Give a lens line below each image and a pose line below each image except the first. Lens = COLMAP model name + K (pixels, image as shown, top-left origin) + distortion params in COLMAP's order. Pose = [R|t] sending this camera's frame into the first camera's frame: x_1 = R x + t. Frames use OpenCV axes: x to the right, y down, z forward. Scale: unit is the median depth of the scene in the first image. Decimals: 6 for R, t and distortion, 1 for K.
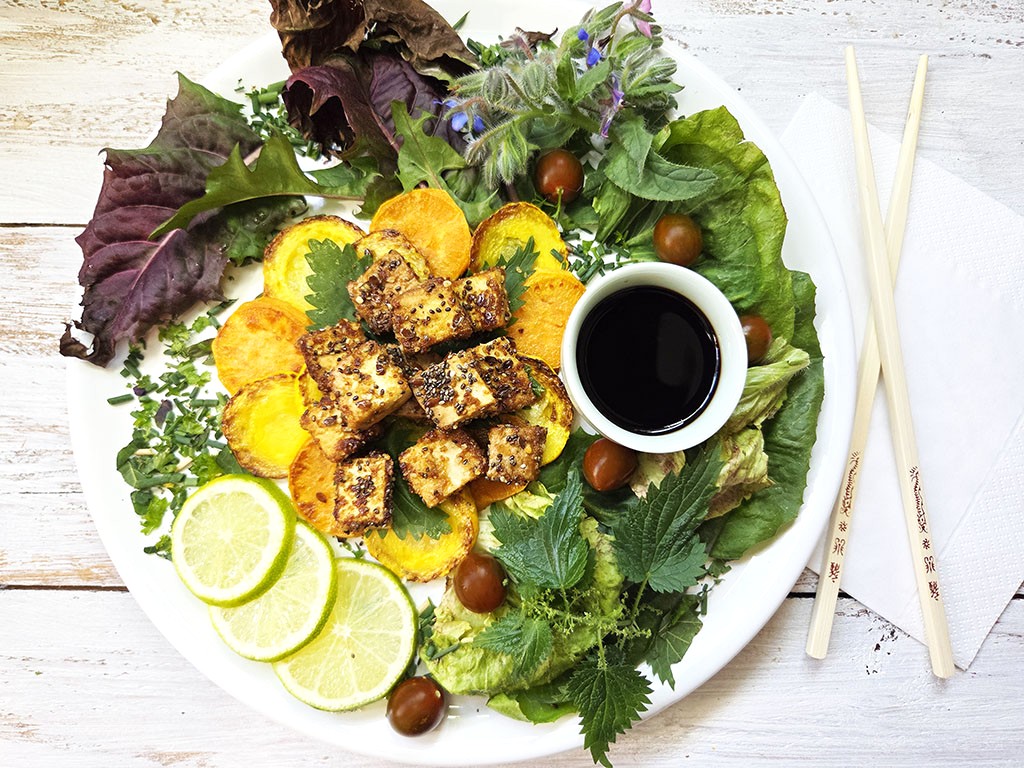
lens RADIAL K [[693.1, 0, 524.8], [0, 693.1, 384.8], [0, 0, 1]] dist [-0.000114, -0.000189]
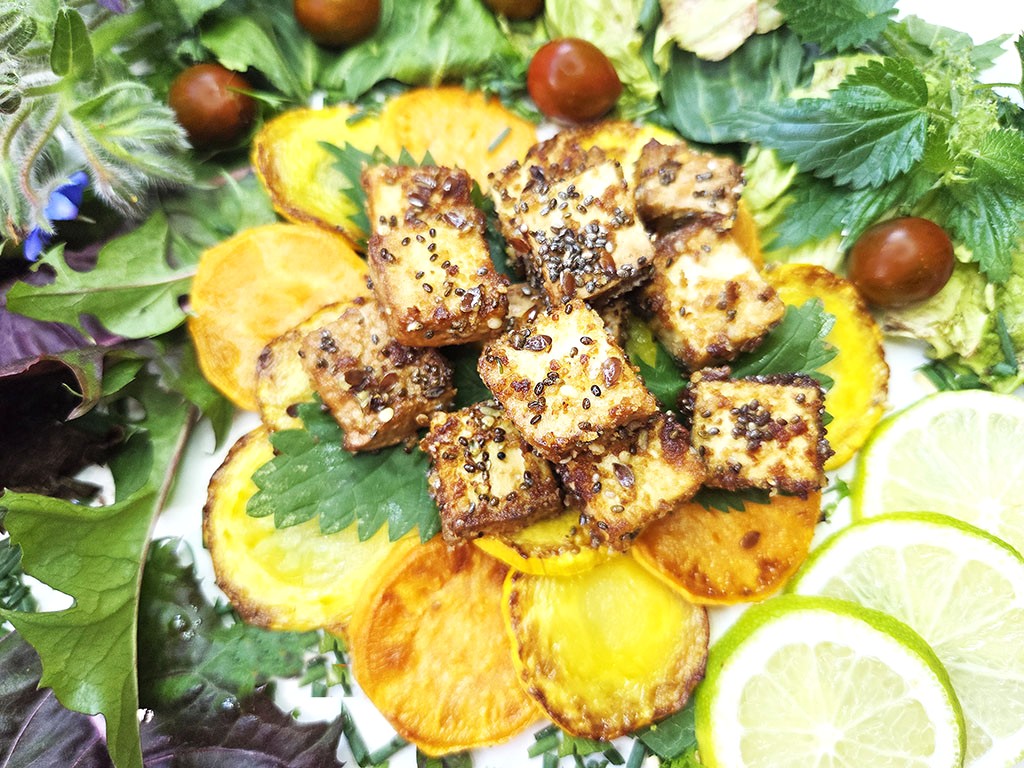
lens RADIAL K [[693.1, 0, 524.8], [0, 693.1, 384.8], [0, 0, 1]] dist [-0.000114, -0.000189]
pose [[0.091078, -0.955913, 0.279168, -0.363634], [0.990072, 0.117059, 0.077817, -0.065733], [-0.107065, 0.269309, 0.957084, 0.511158]]
